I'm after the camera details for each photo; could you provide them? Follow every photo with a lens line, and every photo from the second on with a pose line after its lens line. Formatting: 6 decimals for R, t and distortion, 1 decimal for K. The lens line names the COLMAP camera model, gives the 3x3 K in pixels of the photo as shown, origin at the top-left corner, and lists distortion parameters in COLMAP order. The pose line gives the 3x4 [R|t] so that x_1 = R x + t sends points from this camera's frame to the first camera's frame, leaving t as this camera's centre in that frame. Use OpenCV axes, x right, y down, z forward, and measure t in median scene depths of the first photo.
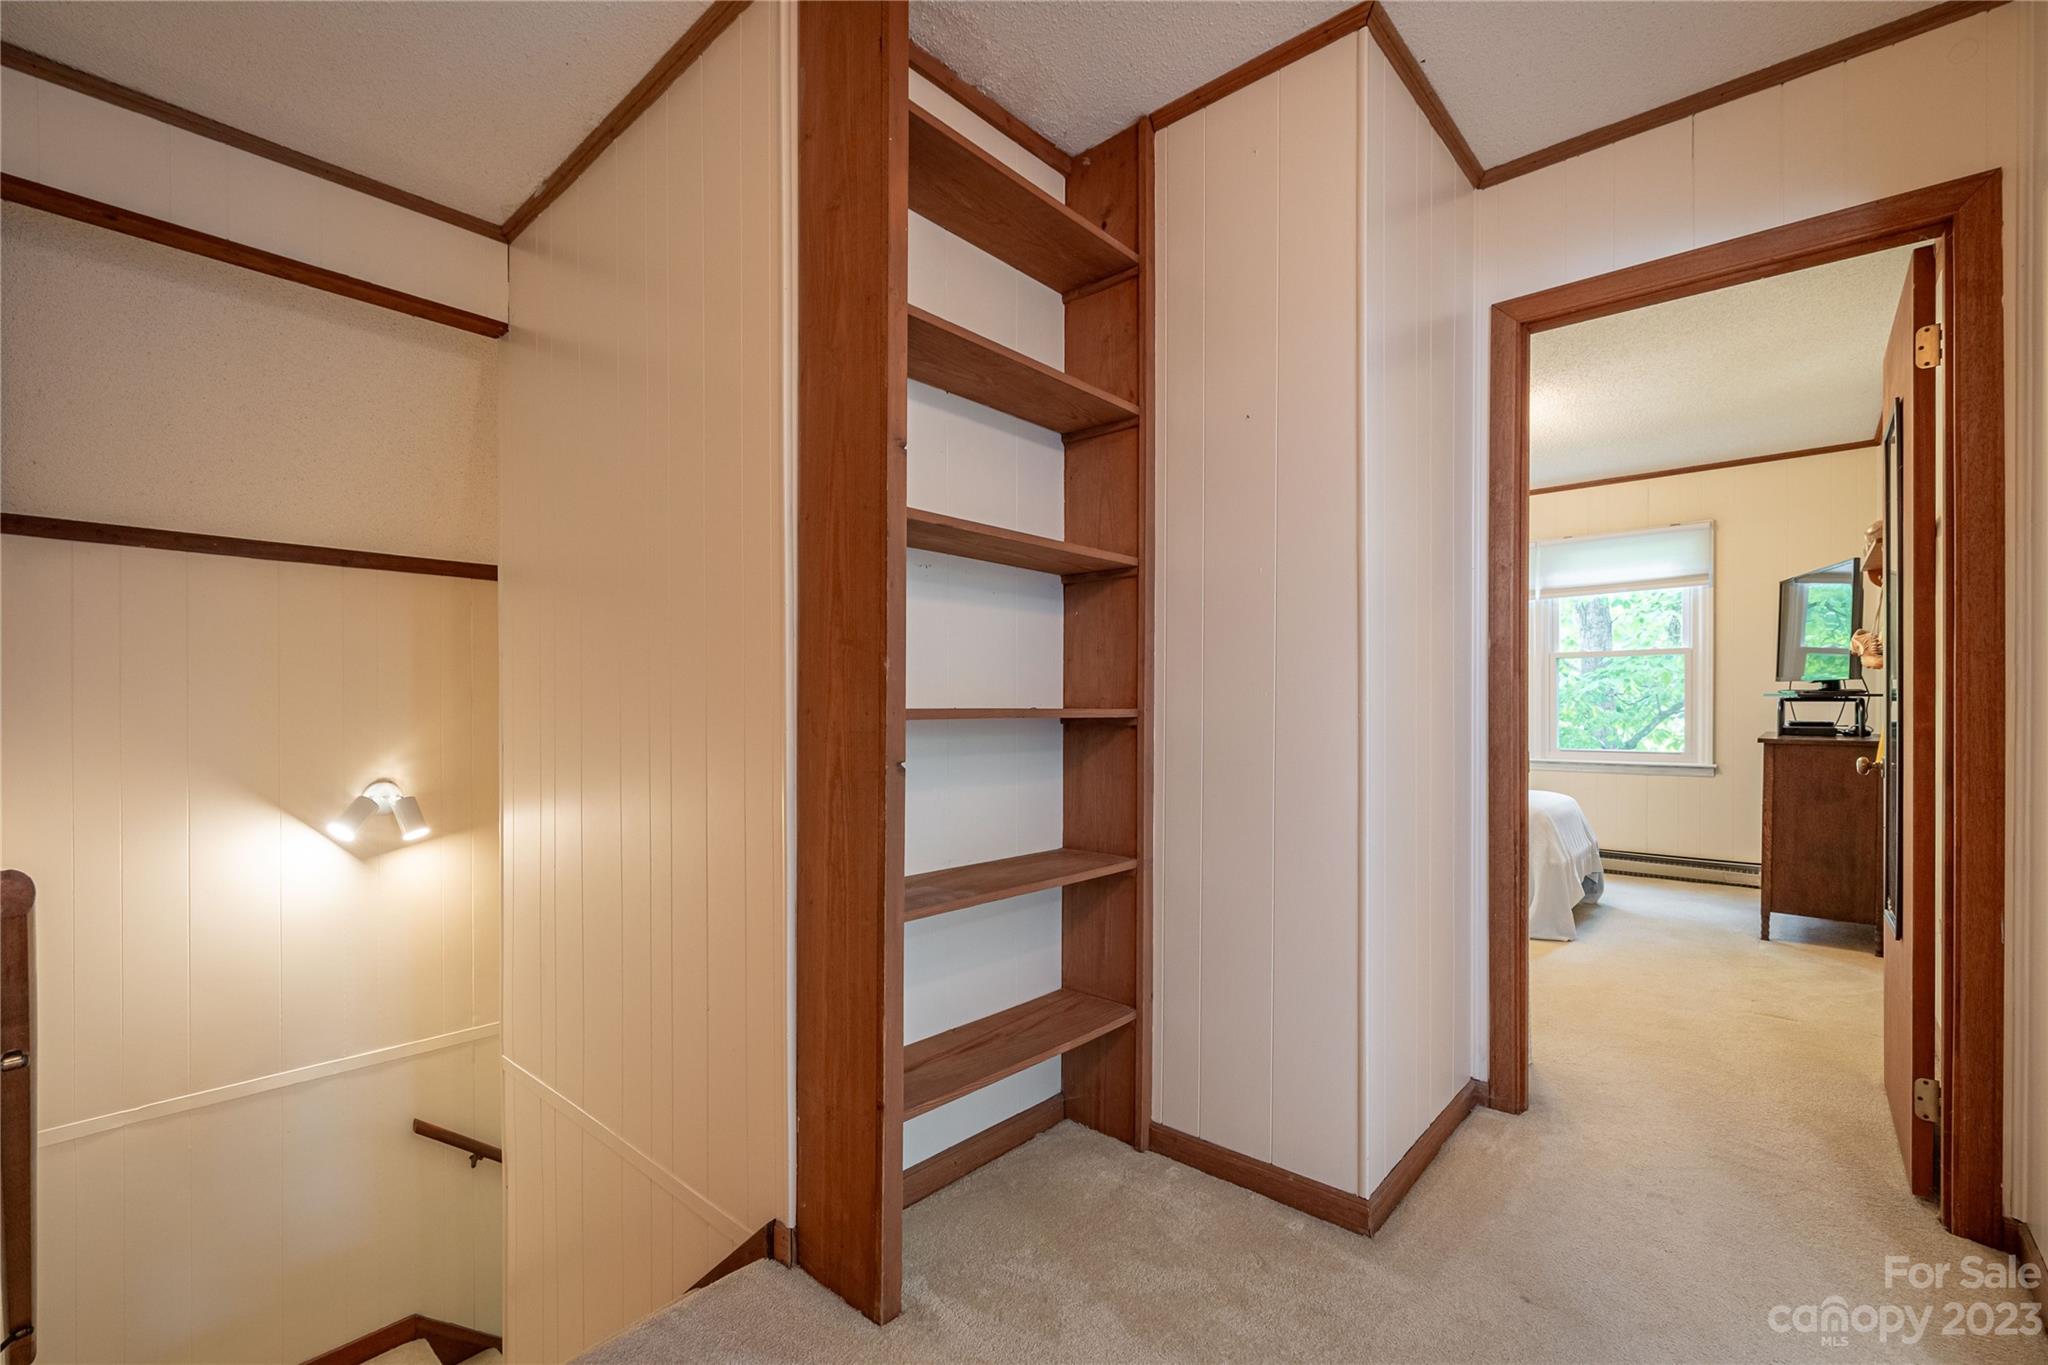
lens RADIAL K [[870.1, 0, 1023.8], [0, 870.1, 704.9], [0, 0, 1]] dist [0.002710, 0.000158]
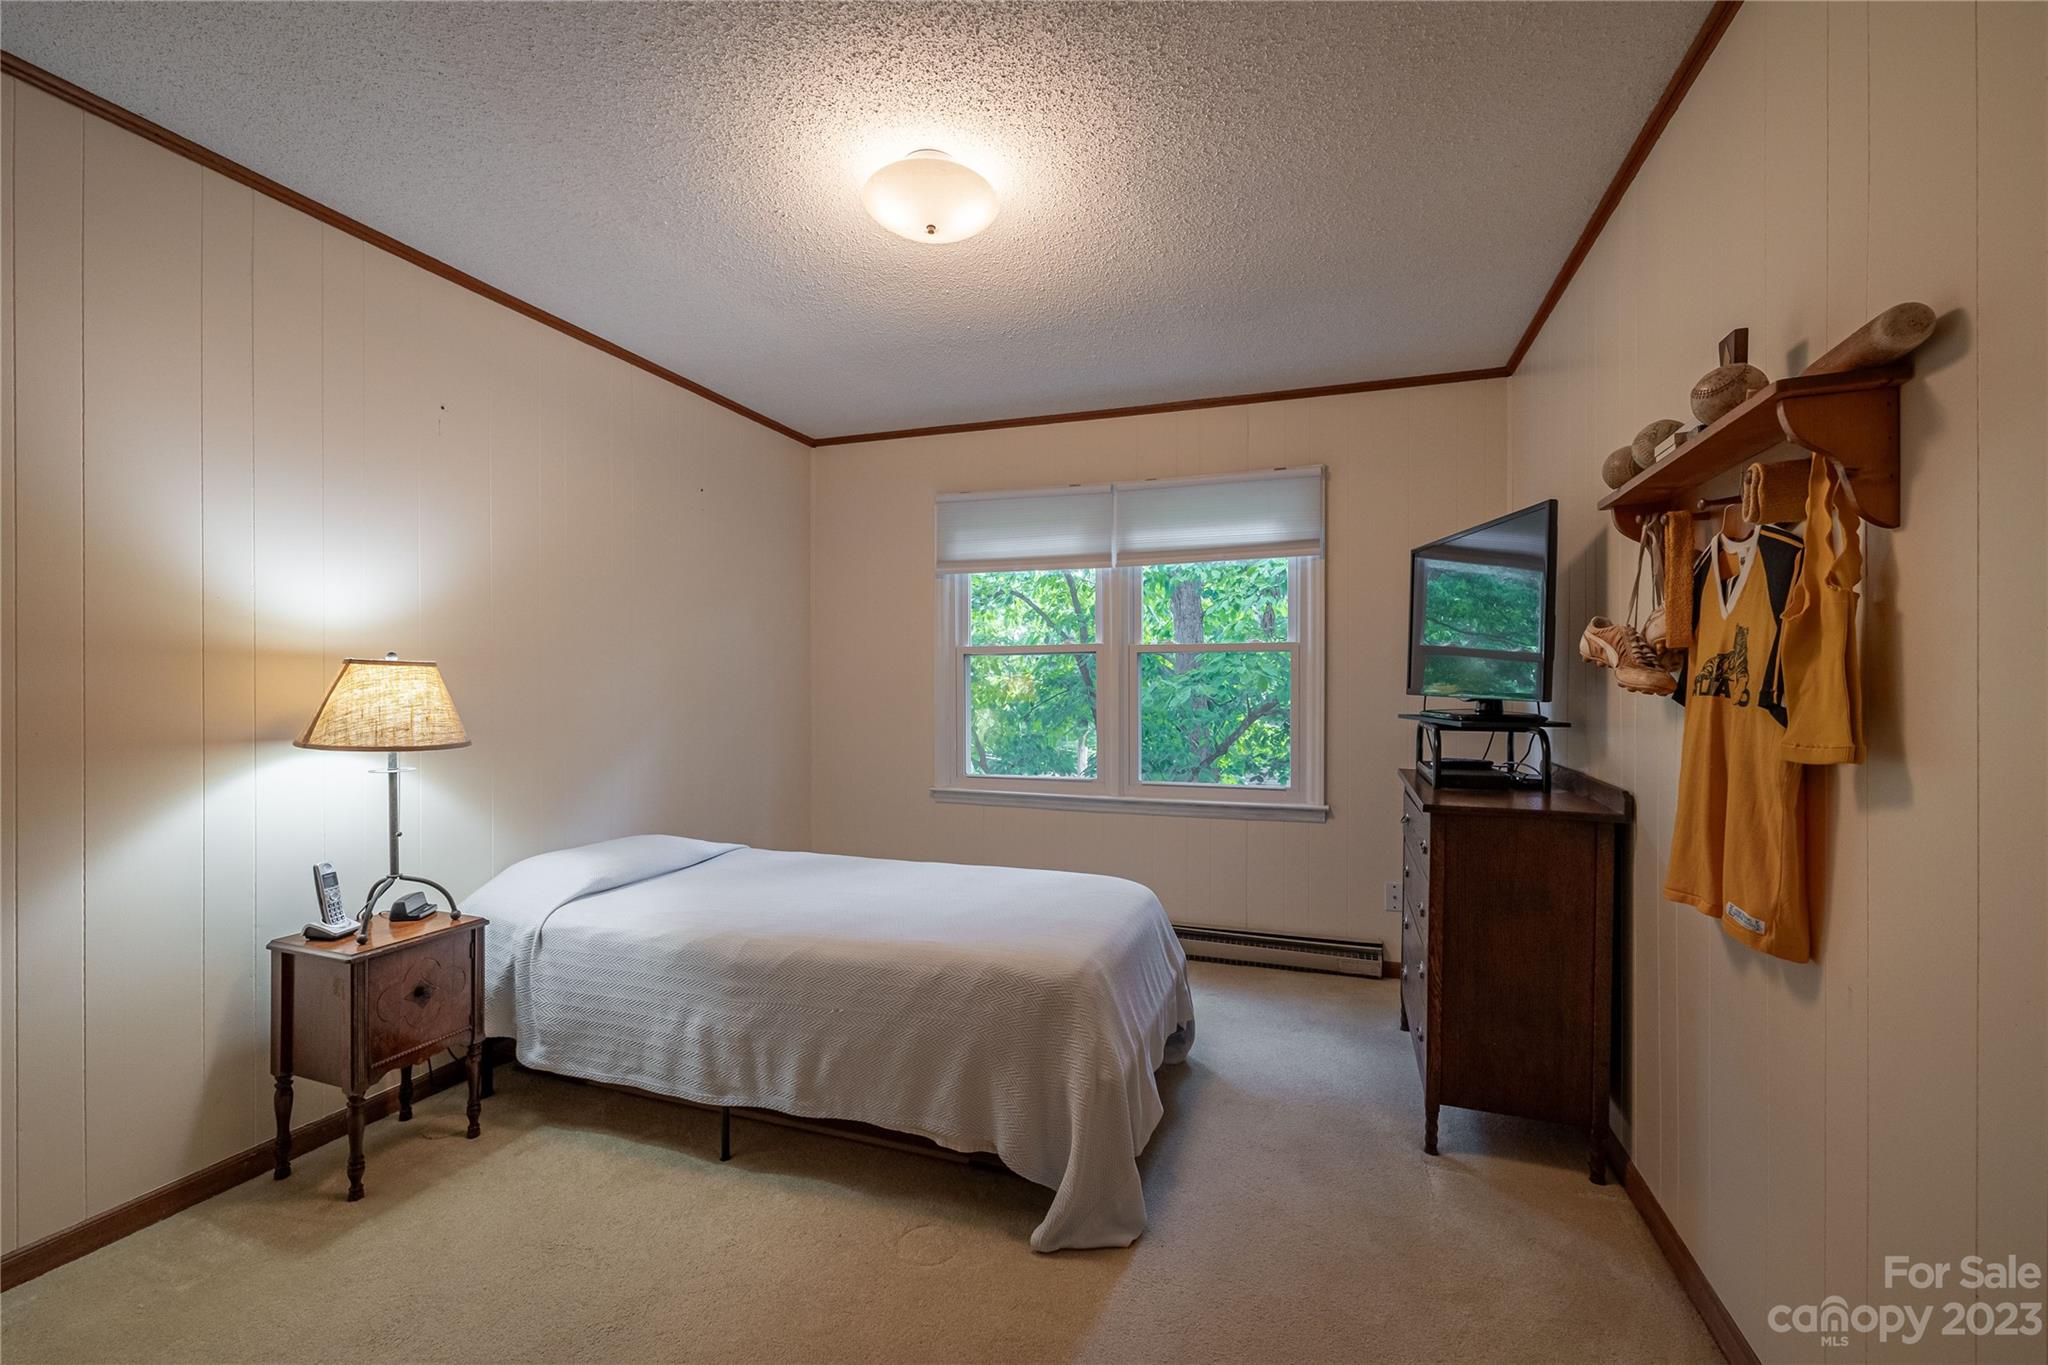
lens RADIAL K [[870.1, 0, 1022.0], [0, 870.1, 683.2], [0, 0, 1]] dist [0.002710, 0.000158]
pose [[0.926103, -0.001350, 0.377268, 0.294809], [0.004853, 0.999953, -0.008334, -0.029246], [-0.377239, 0.009549, 0.926067, 0.437030]]
